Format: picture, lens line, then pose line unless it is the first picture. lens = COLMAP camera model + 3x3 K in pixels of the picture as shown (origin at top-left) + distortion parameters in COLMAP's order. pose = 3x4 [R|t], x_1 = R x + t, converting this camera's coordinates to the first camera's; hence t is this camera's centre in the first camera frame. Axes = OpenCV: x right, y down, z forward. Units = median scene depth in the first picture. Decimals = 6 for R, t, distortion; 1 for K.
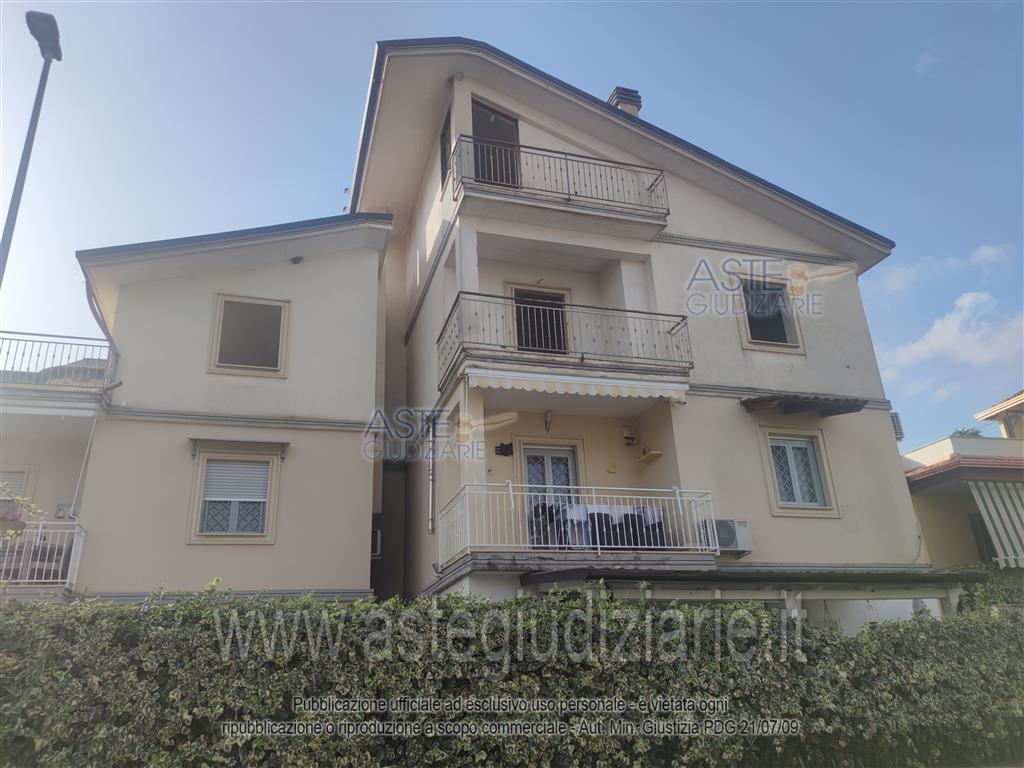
lens RADIAL K [[743.6, 0, 512.0], [0, 743.6, 384.0], [0, 0, 1]] dist [0.057201, 0.000282]
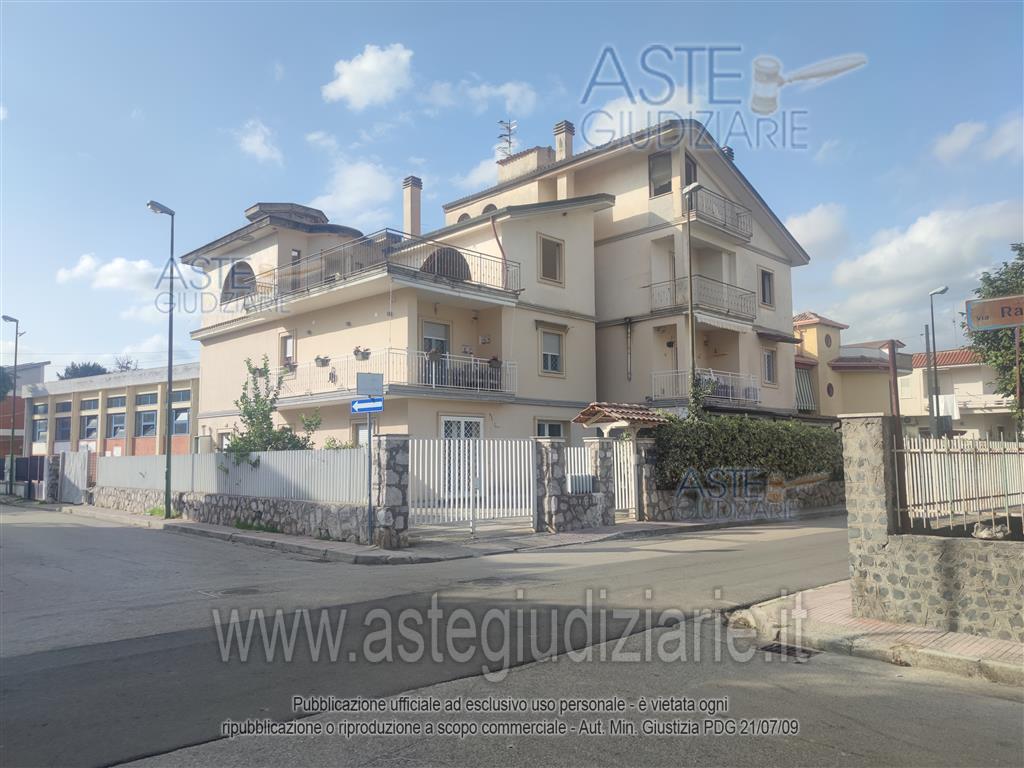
lens RADIAL K [[743.6, 0, 512.0], [0, 743.6, 384.0], [0, 0, 1]] dist [0.057201, 0.000282]
pose [[0.880119, 0.080314, 0.467910, -1.261089], [-0.205375, 0.953003, 0.222724, -0.163700], [-0.428032, -0.292120, 0.855251, -0.555837]]
